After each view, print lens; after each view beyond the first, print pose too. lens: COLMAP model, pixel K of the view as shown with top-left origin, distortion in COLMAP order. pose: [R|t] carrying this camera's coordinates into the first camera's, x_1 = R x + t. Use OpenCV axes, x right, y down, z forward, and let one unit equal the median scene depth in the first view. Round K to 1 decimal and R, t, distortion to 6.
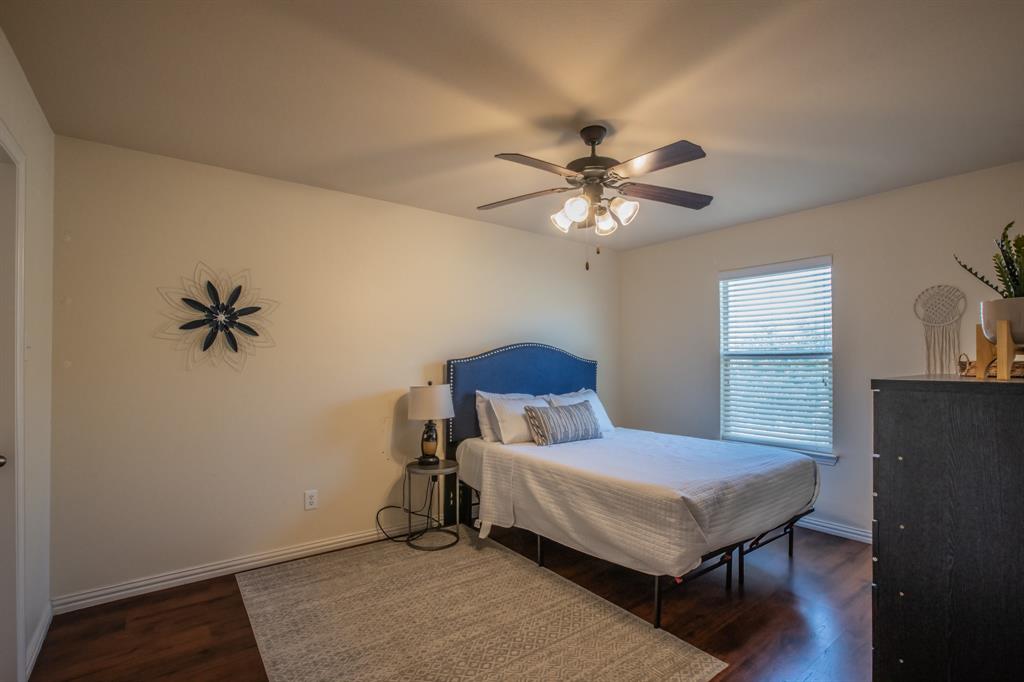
lens RADIAL K [[483.4, 0, 516.0], [0, 483.4, 351.7], [0, 0, 1]] dist [-0.068027, 0.026755]
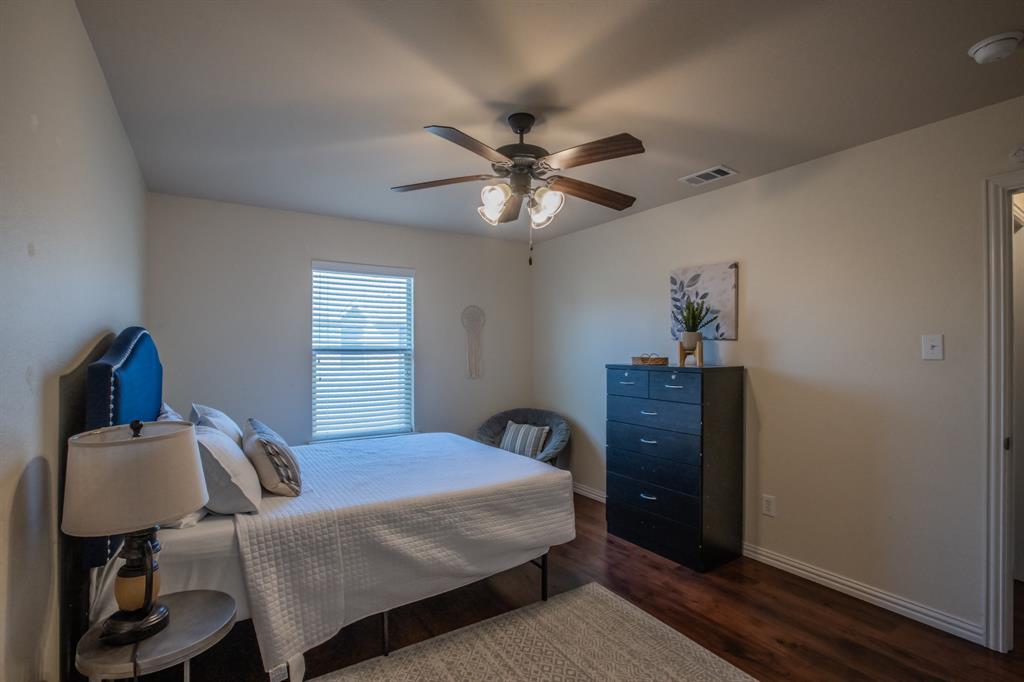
lens RADIAL K [[481.0, 0, 506.2], [0, 481.0, 345.0], [0, 0, 1]] dist [-0.062500, 0.029124]
pose [[0.065954, 0.012180, 0.997748, -0.677917], [-0.019601, 0.999748, -0.010909, 0.000585], [-0.997630, -0.018838, 0.066177, 0.851200]]
